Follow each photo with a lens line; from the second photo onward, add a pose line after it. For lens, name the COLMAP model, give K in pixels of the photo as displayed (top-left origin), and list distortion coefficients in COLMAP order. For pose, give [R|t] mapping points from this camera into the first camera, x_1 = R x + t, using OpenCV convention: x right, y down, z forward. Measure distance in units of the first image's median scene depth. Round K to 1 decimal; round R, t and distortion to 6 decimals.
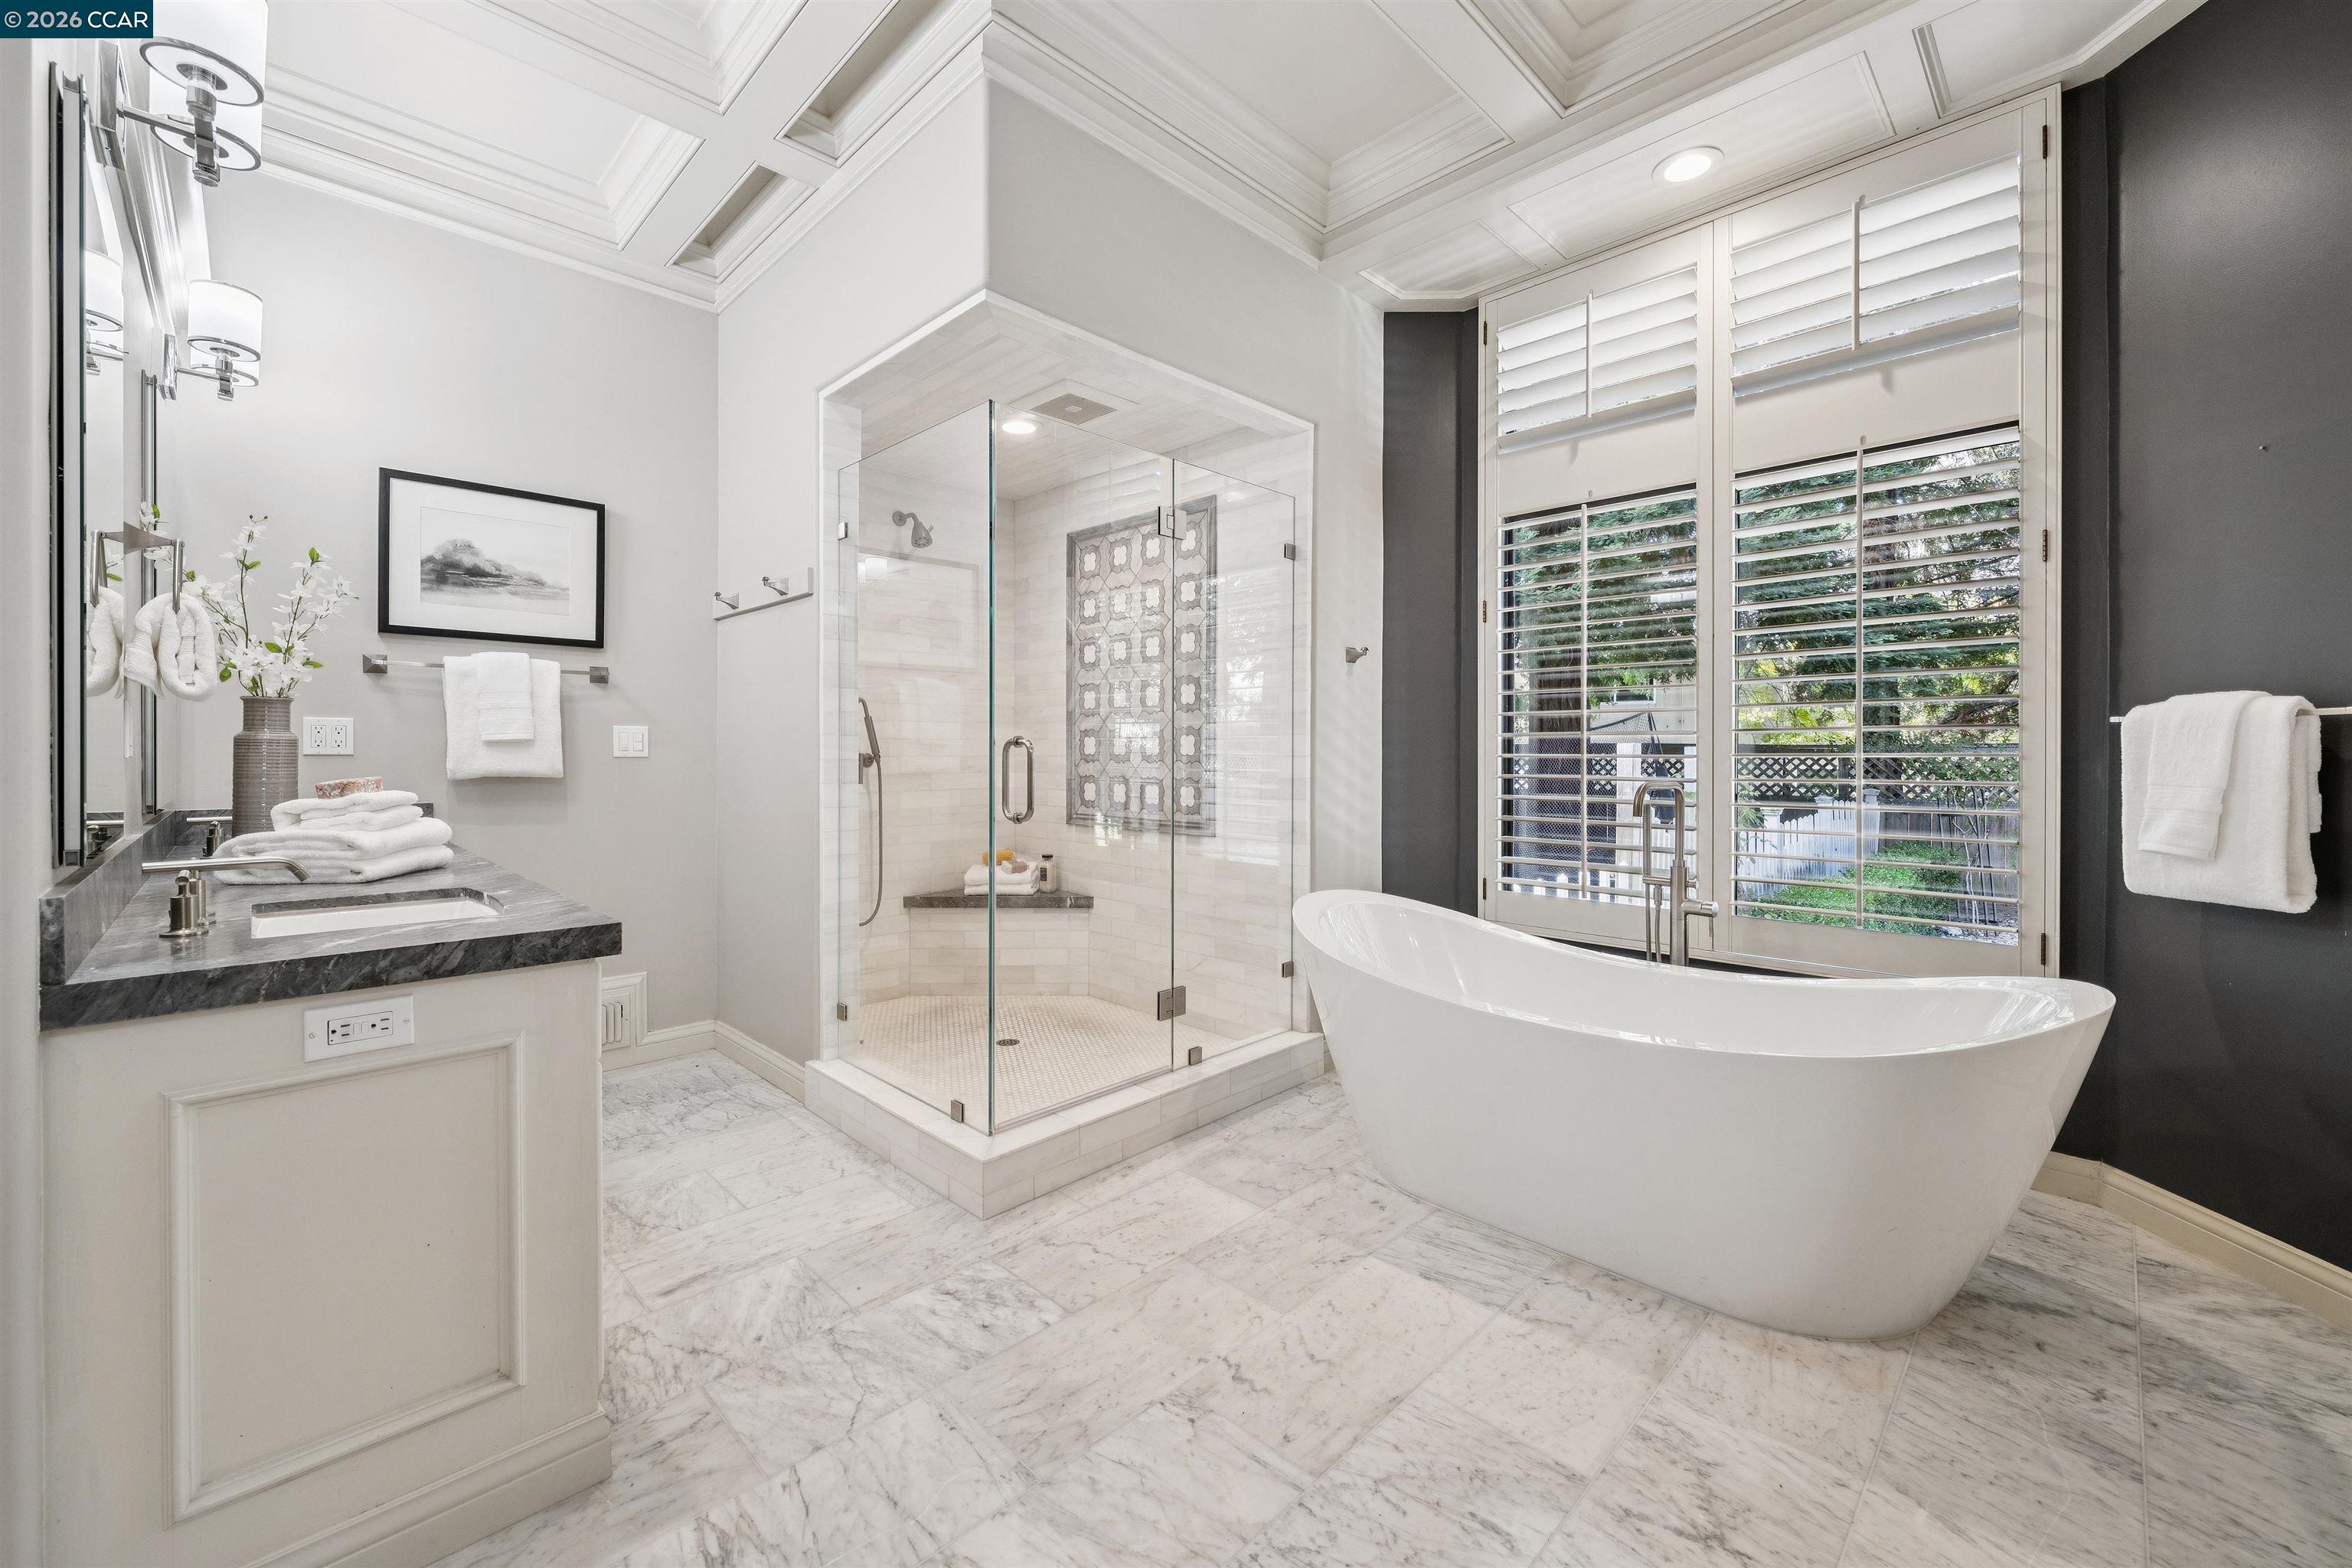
lens RADIAL K [[923.7, 0, 1170.9], [0, 923.7, 747.4], [0, 0, 1]] dist [0.000709, 0.000020]
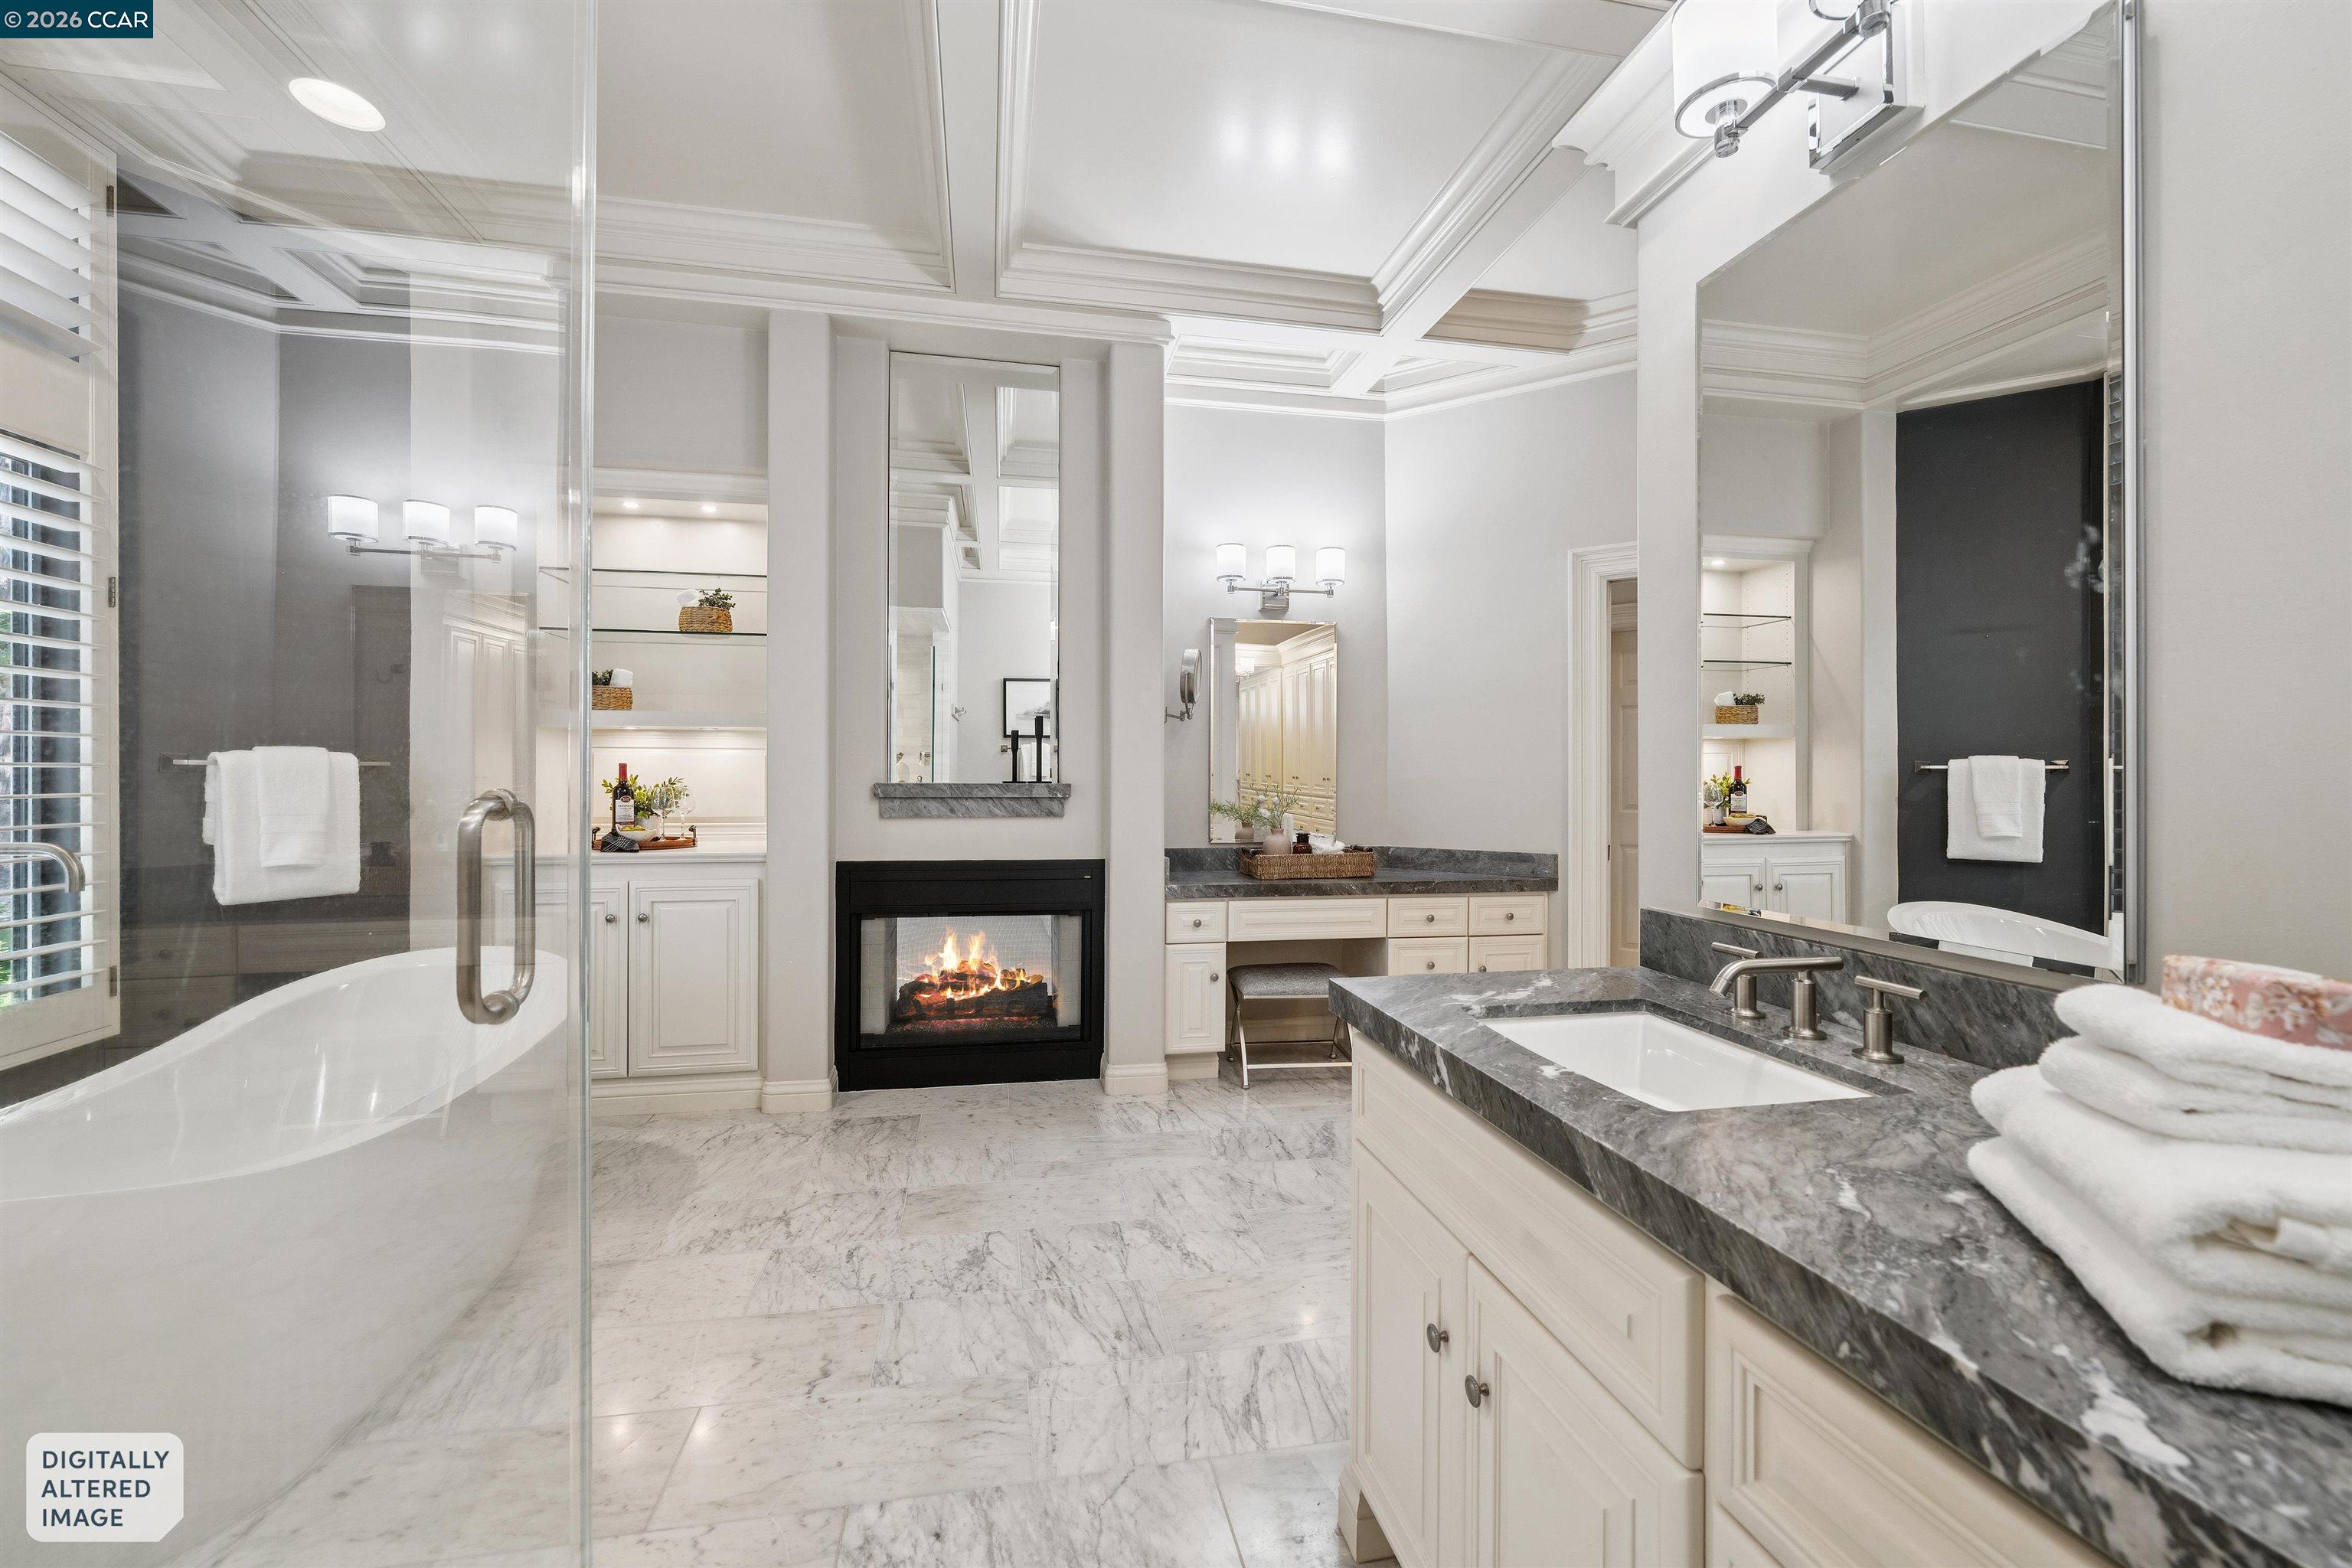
lens RADIAL K [[989.1, 0, 1181.5], [0, 989.1, 774.4], [0, 0, 1]] dist [0.000319, 0.000070]
pose [[-0.833565, -0.006336, 0.552385, -0.957119], [-0.004622, 0.999979, 0.004495, -0.037320], [-0.552402, 0.001194, -0.833577, 1.810310]]
